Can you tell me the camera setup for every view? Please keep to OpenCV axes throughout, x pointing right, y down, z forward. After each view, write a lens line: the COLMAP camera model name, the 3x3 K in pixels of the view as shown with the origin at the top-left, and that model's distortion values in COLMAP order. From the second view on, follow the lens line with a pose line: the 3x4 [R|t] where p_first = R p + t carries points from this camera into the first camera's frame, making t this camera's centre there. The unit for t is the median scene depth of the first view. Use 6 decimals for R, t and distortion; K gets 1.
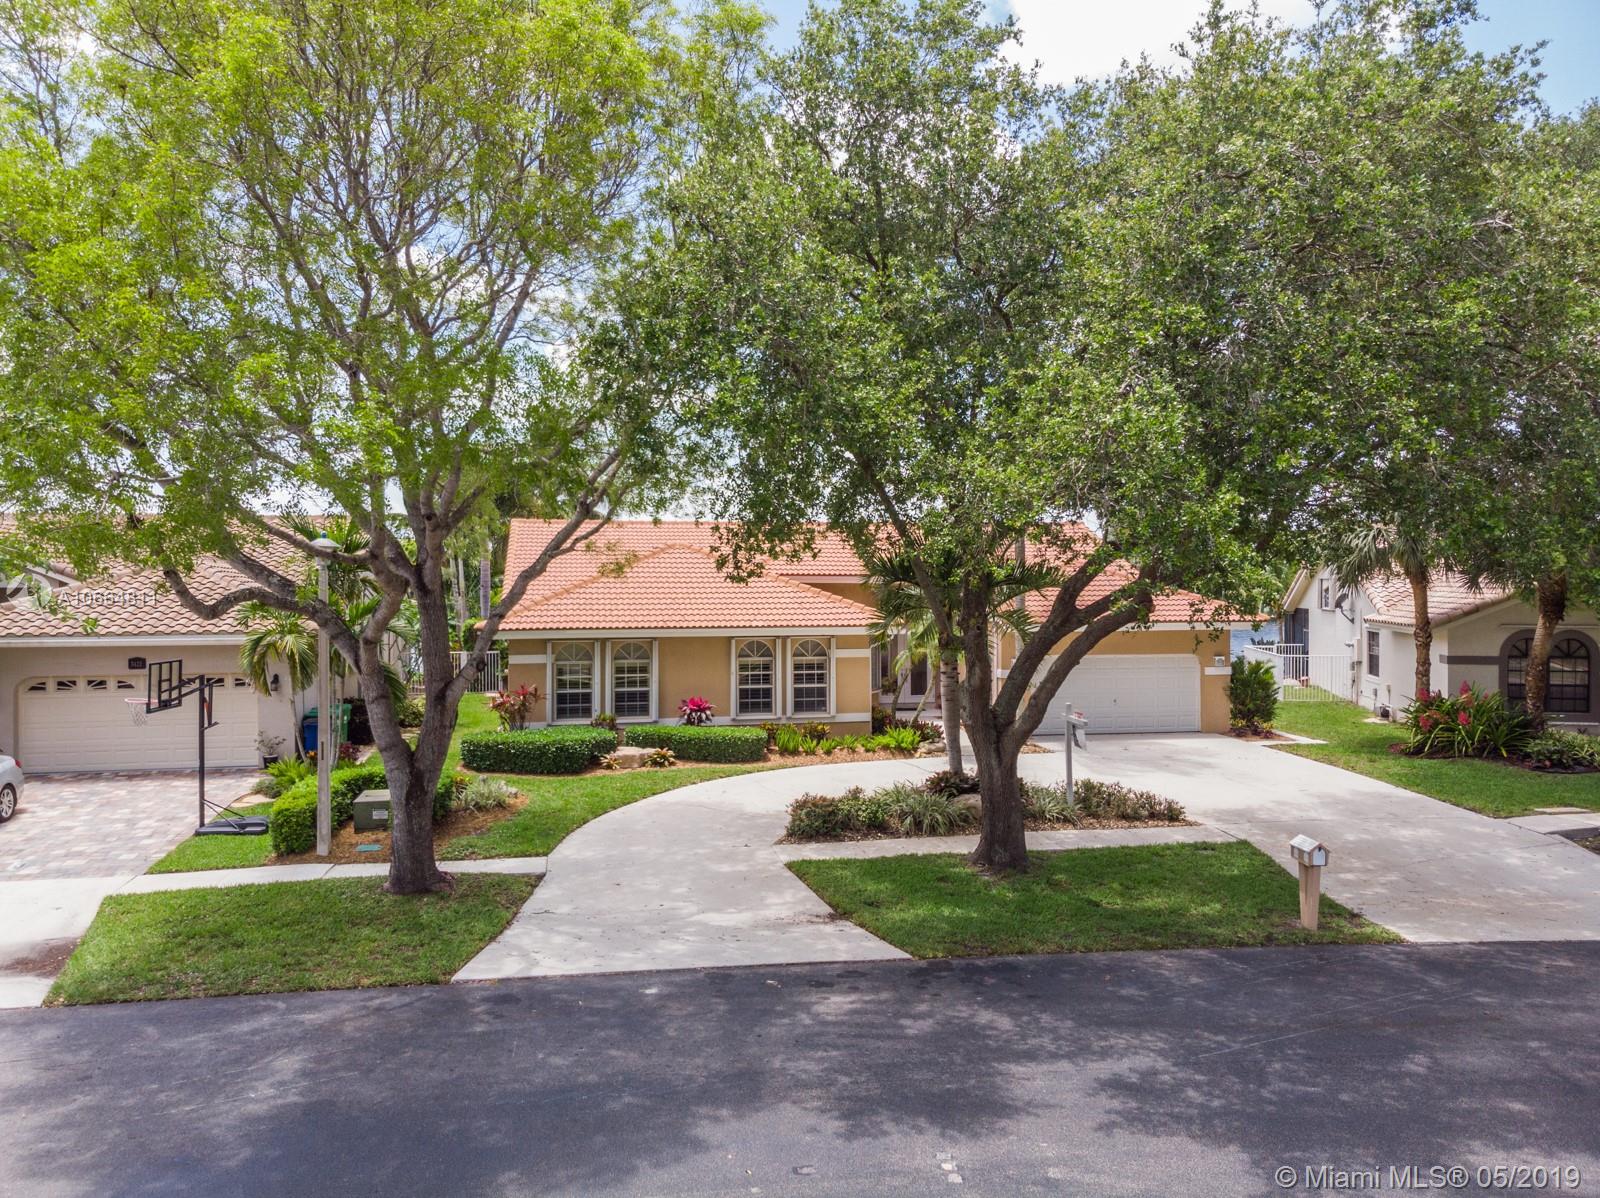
lens RADIAL K [[1114.1, 0, 800.0], [0, 1114.1, 599.0], [0, 0, 1]] dist [-0.001103, 0.000970]
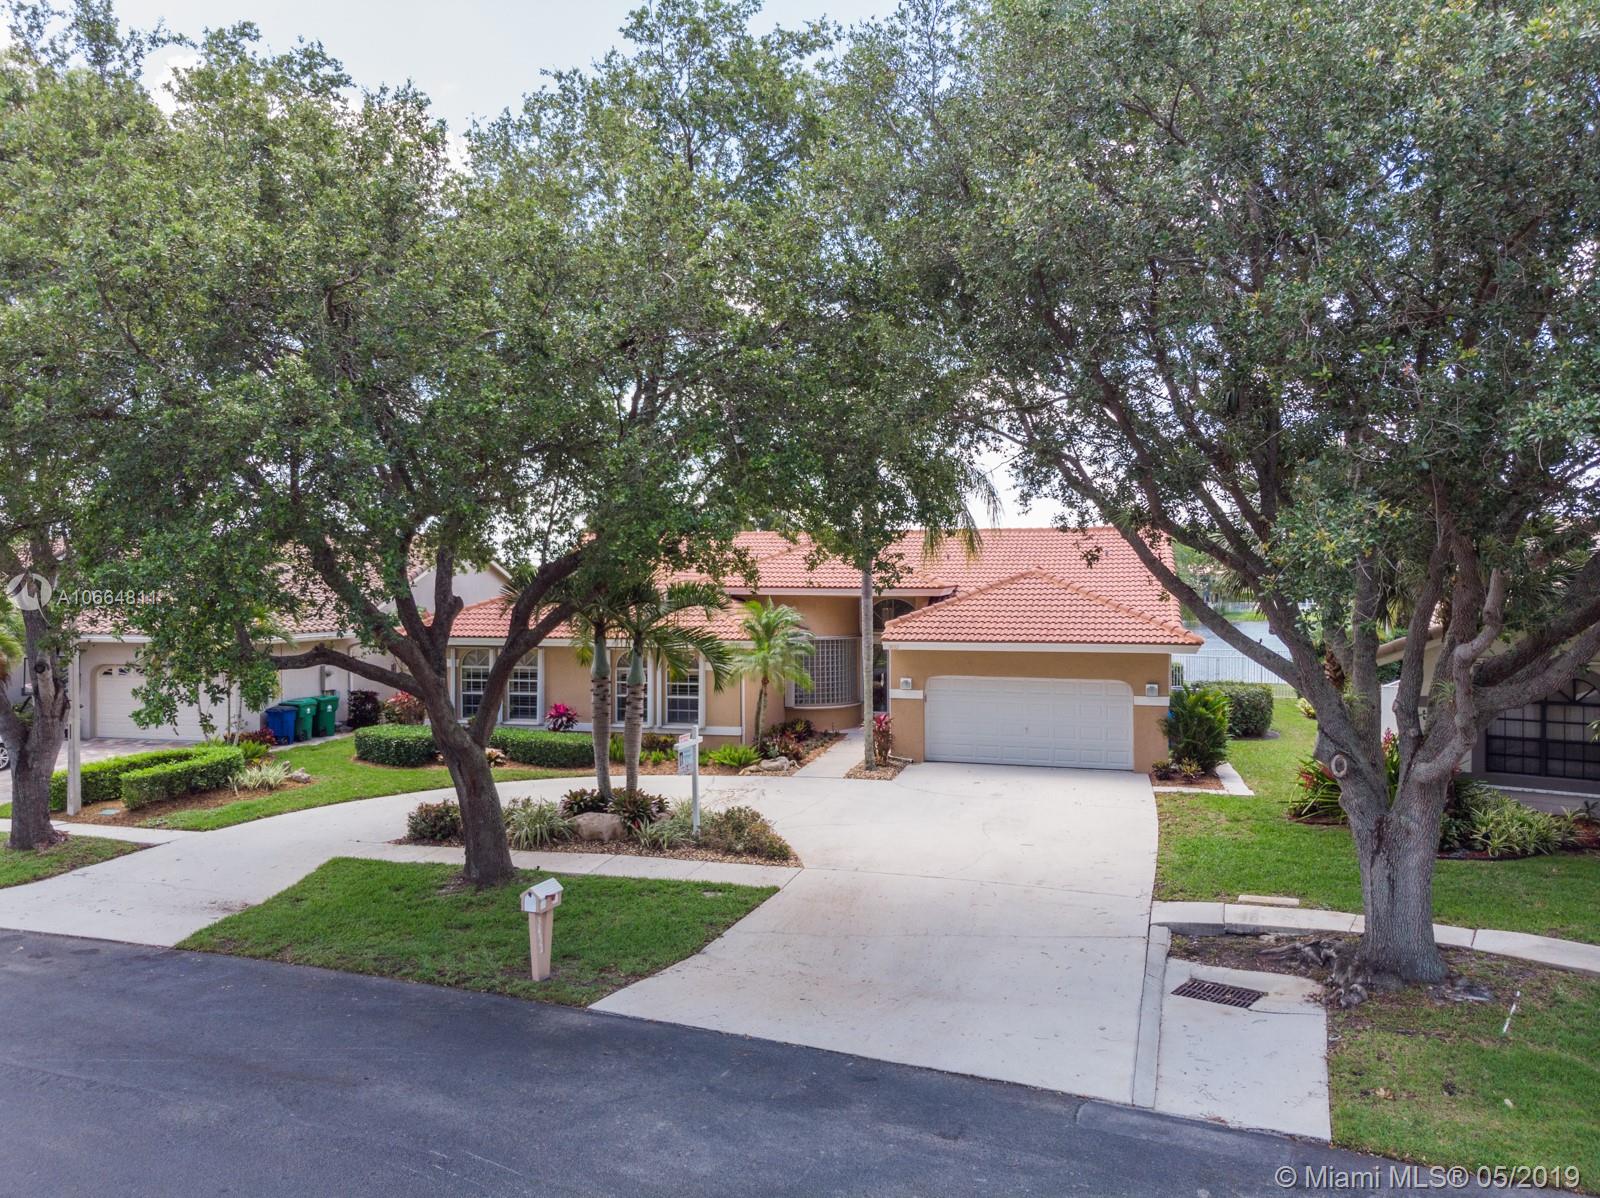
lens RADIAL K [[1125.9, 0, 801.1], [0, 1125.9, 595.2], [0, 0, 1]] dist [0.001664, 0.001618]
pose [[0.908186, 0.004572, -0.418541, 1.098623], [-0.009045, 0.999921, -0.008704, -0.011954], [0.418468, 0.011691, 0.908156, 0.266178]]
